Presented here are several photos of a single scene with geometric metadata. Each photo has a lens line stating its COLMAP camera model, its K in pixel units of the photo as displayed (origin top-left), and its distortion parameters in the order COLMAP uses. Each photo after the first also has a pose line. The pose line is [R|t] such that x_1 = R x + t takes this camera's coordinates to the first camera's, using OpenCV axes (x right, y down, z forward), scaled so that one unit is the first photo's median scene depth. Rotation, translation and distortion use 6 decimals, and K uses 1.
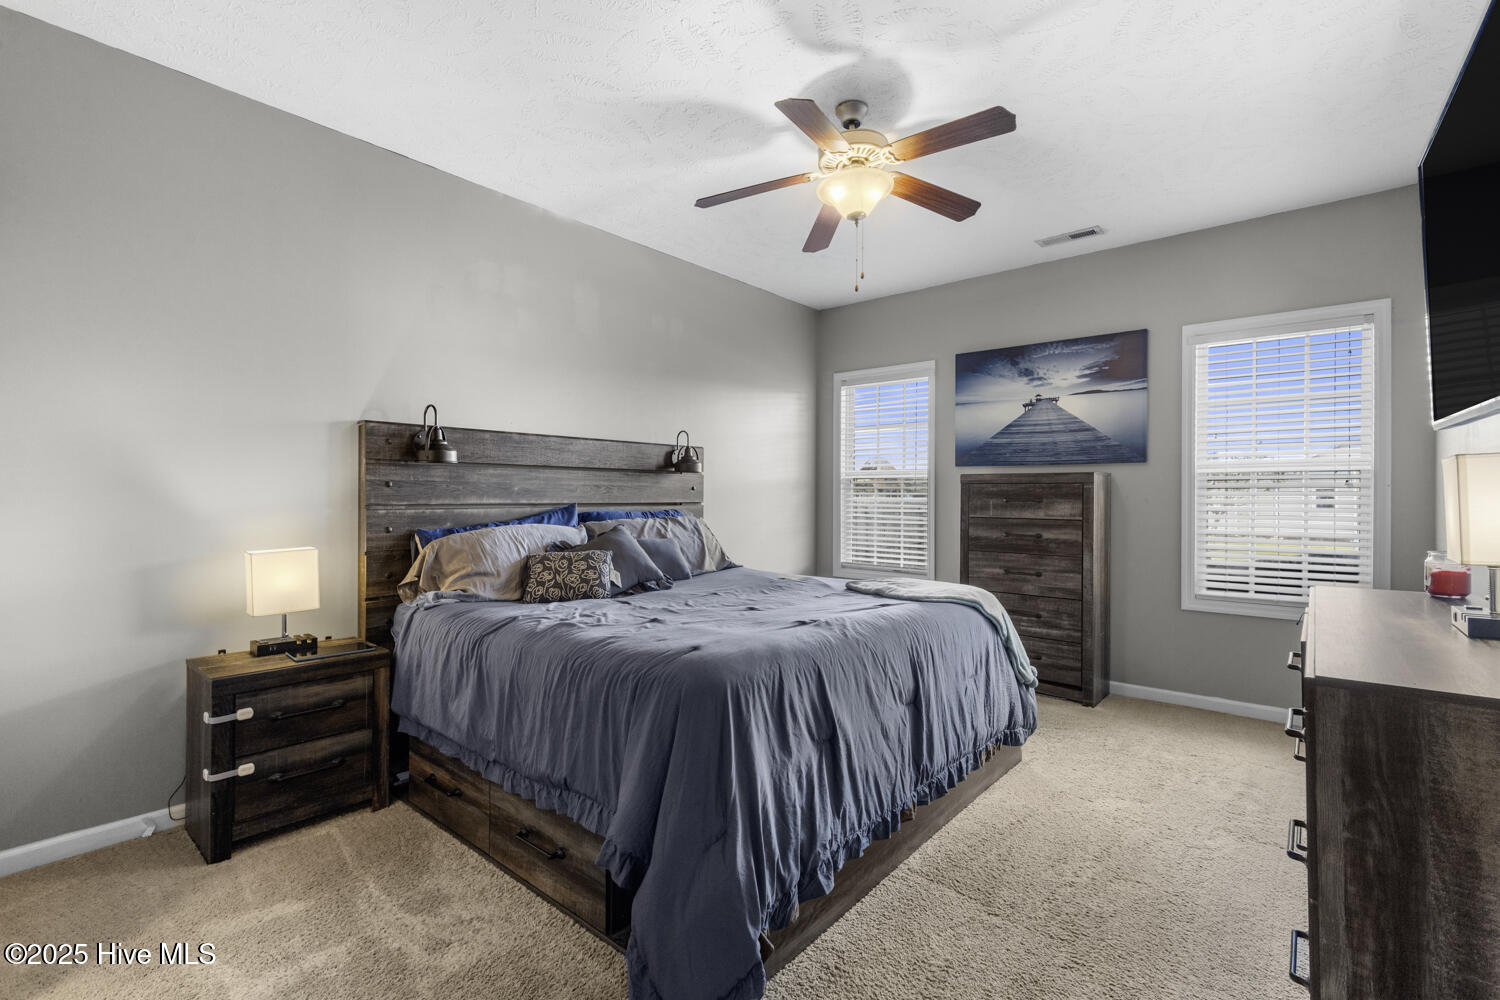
lens RADIAL K [[654.2, 0, 748.5], [0, 654.2, 496.5], [0, 0, 1]] dist [0.009422, -0.002654]
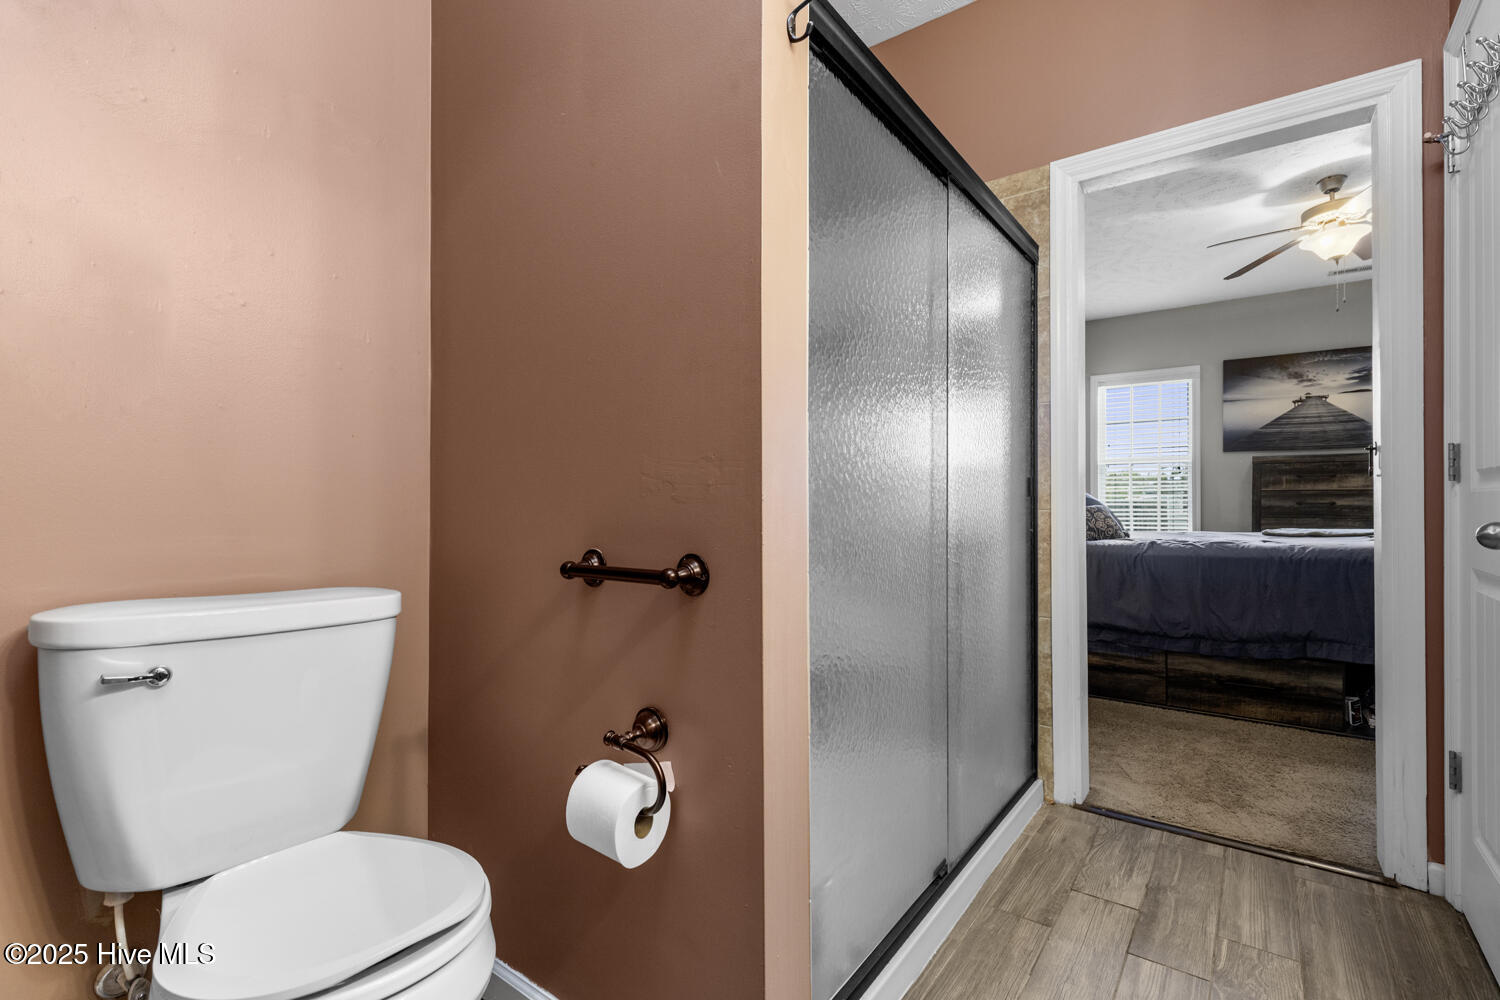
lens RADIAL K [[654.2, 0, 751.7], [0, 654.2, 501.9], [0, 0, 1]] dist [0.009422, -0.002654]
pose [[0.998127, -0.002081, 0.061140, -0.698378], [0.002339, 0.999989, -0.004147, 0.055115], [-0.061131, 0.004282, 0.998121, -0.187933]]
